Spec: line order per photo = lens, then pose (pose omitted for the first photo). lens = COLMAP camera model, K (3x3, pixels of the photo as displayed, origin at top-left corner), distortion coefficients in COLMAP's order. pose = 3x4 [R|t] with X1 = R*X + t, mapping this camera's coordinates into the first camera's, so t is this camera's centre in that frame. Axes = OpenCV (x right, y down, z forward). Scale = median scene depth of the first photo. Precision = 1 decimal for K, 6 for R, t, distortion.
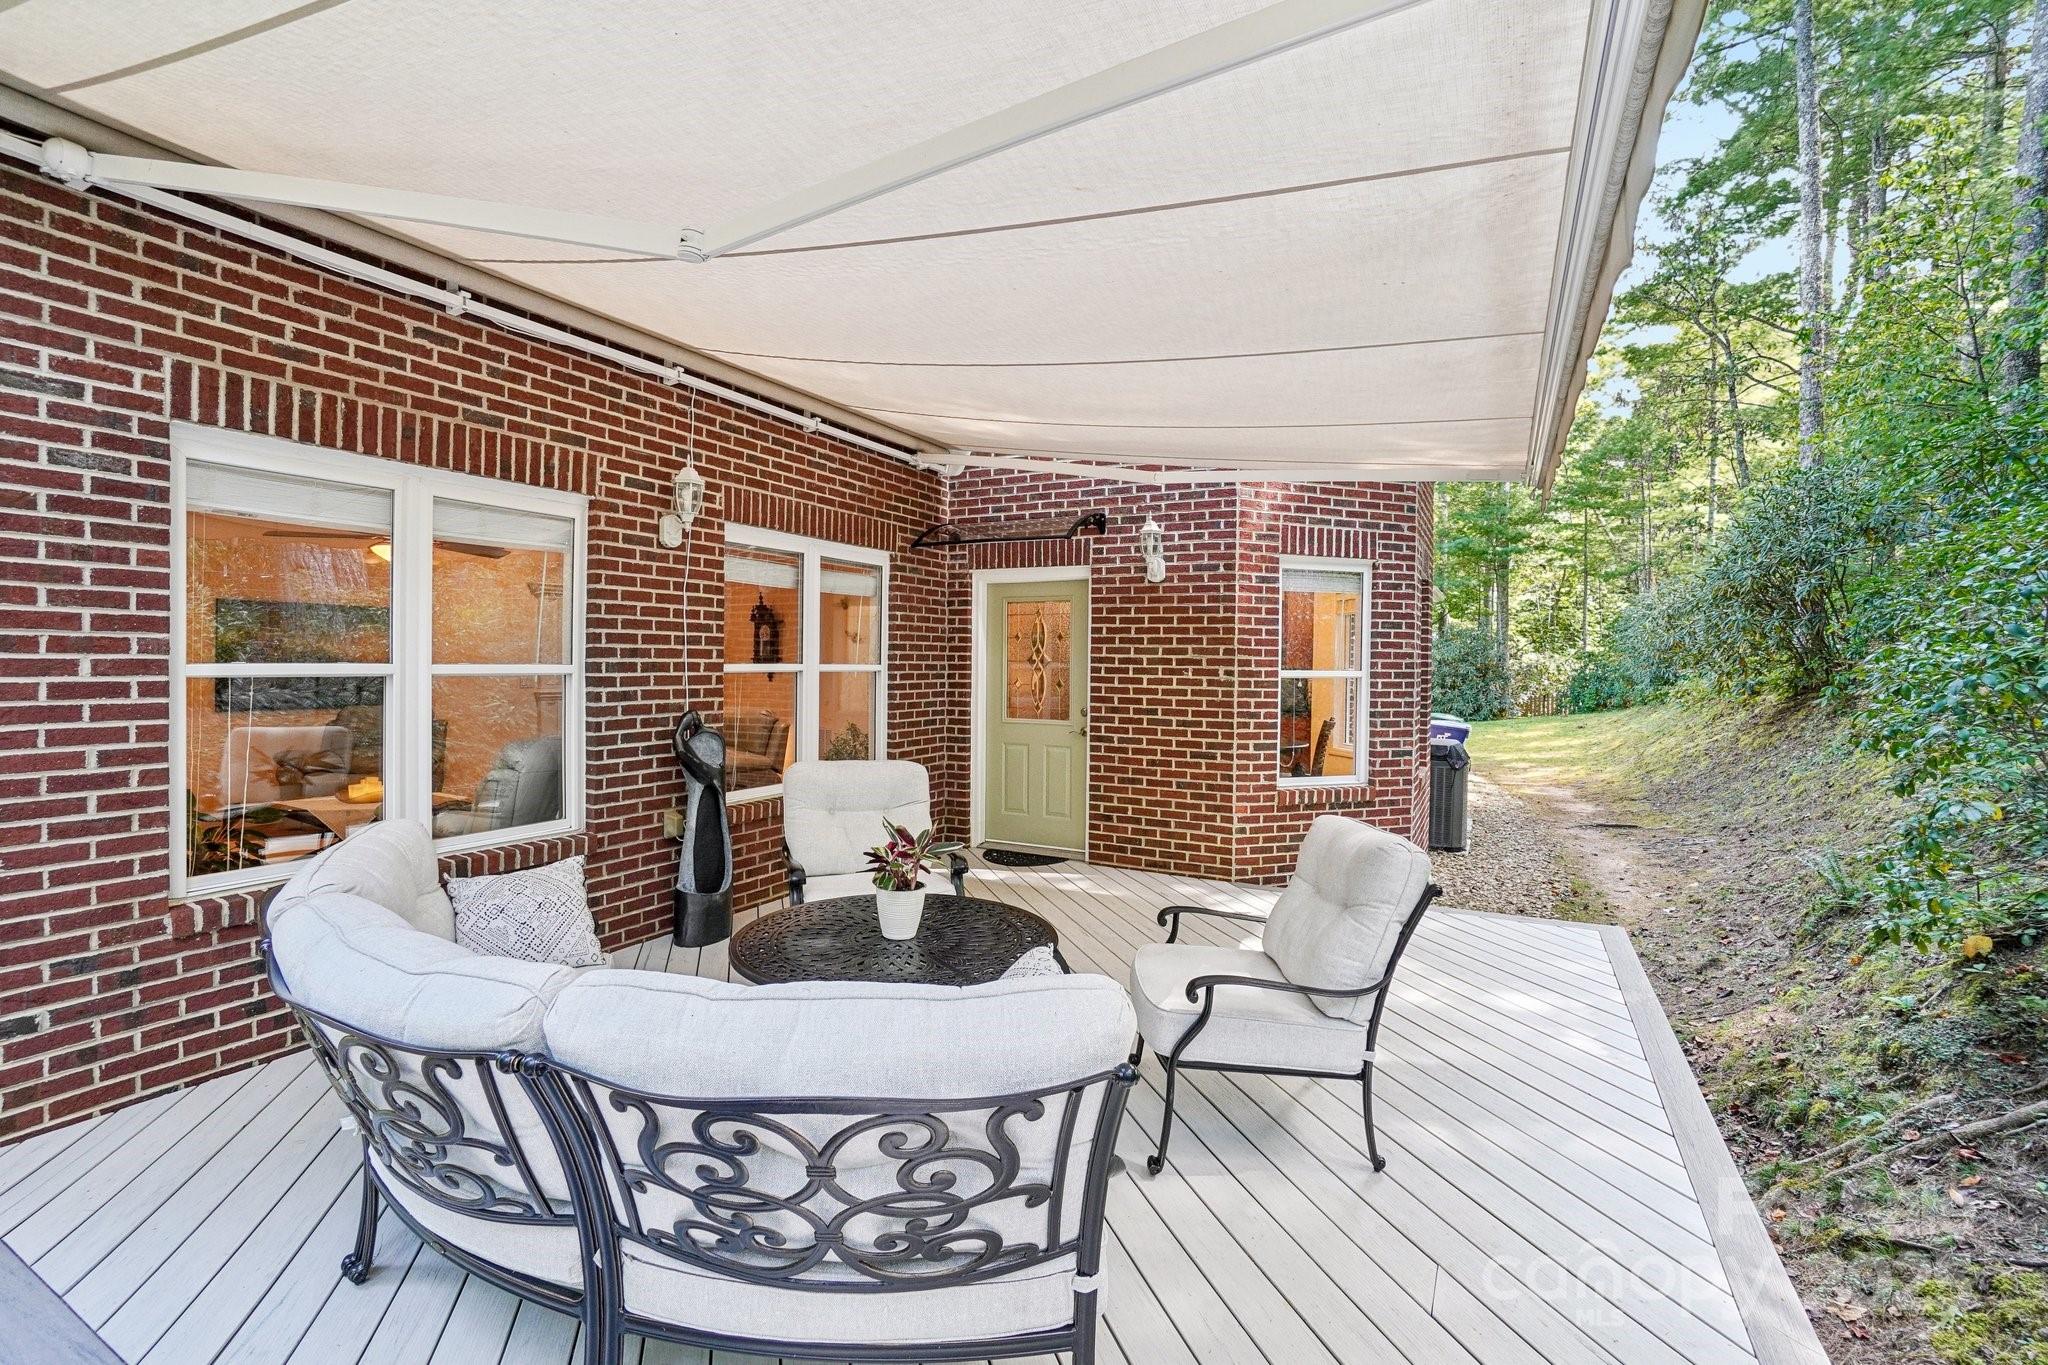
lens RADIAL K [[929.5, 0, 1033.5], [0, 929.5, 674.8], [0, 0, 1]] dist [-0.060074, 0.020519]
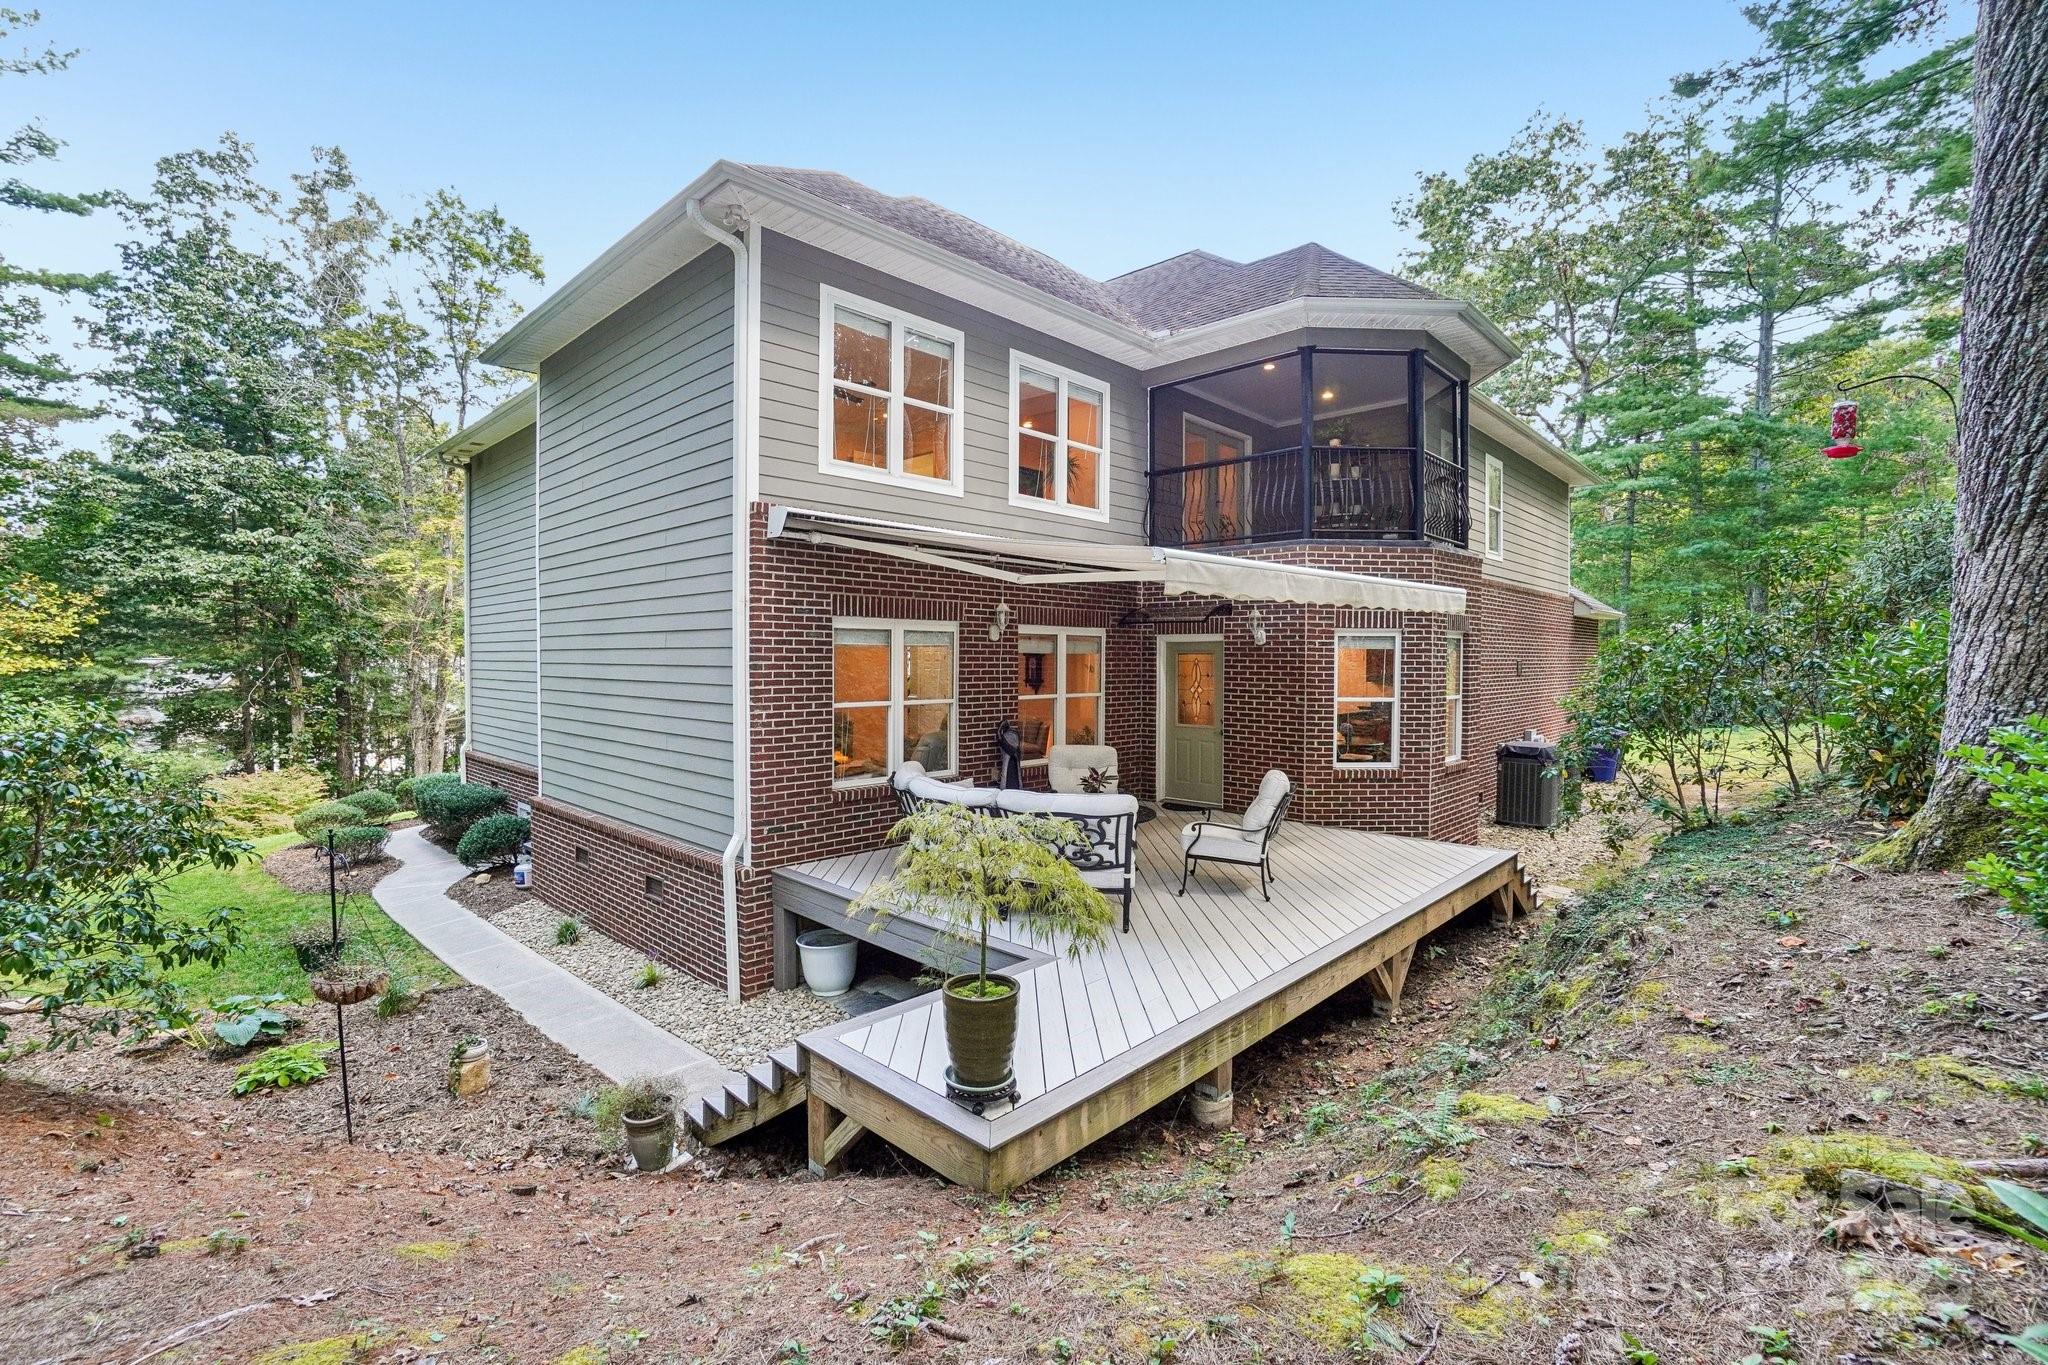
lens RADIAL K [[929.5, 0, 1021.3], [0, 929.5, 677.6], [0, 0, 1]] dist [-0.060074, 0.020519]
pose [[0.959908, -0.001407, -0.280312, 0.248038], [0.002676, 0.999988, 0.004144, -0.064150], [0.280303, -0.004728, 0.959900, -0.982482]]
